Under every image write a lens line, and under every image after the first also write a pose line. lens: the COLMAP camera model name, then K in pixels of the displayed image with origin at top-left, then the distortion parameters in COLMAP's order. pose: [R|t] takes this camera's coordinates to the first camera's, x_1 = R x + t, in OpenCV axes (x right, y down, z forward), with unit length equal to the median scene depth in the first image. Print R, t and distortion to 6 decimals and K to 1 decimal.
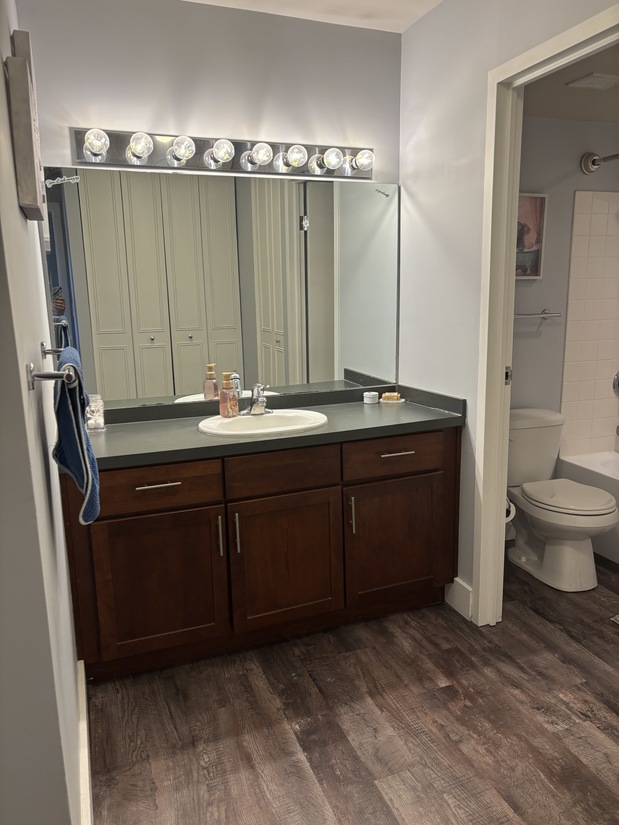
lens RADIAL K [[628.2, 0, 309.7], [0, 628.2, 410.9], [0, 0, 1]] dist [0.030854, 0.002923]
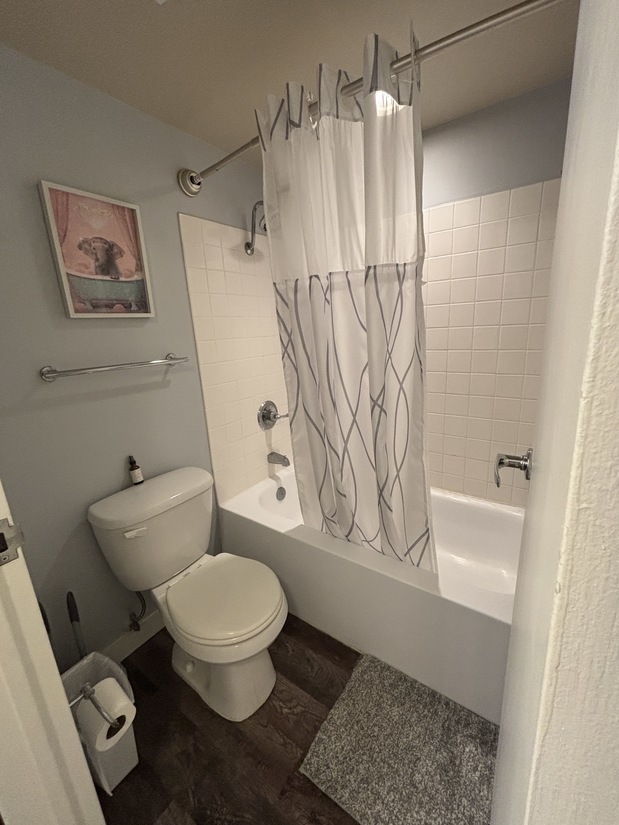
lens RADIAL K [[332.3, 0, 309.0], [0, 332.3, 409.7], [0, 0, 1]] dist [-0.000661, -0.000583]
pose [[0.826833, -0.166923, 0.537107, 0.291371], [0.151303, 0.985756, 0.073436, -0.096362], [-0.541715, 0.020547, 0.840311, 0.556181]]
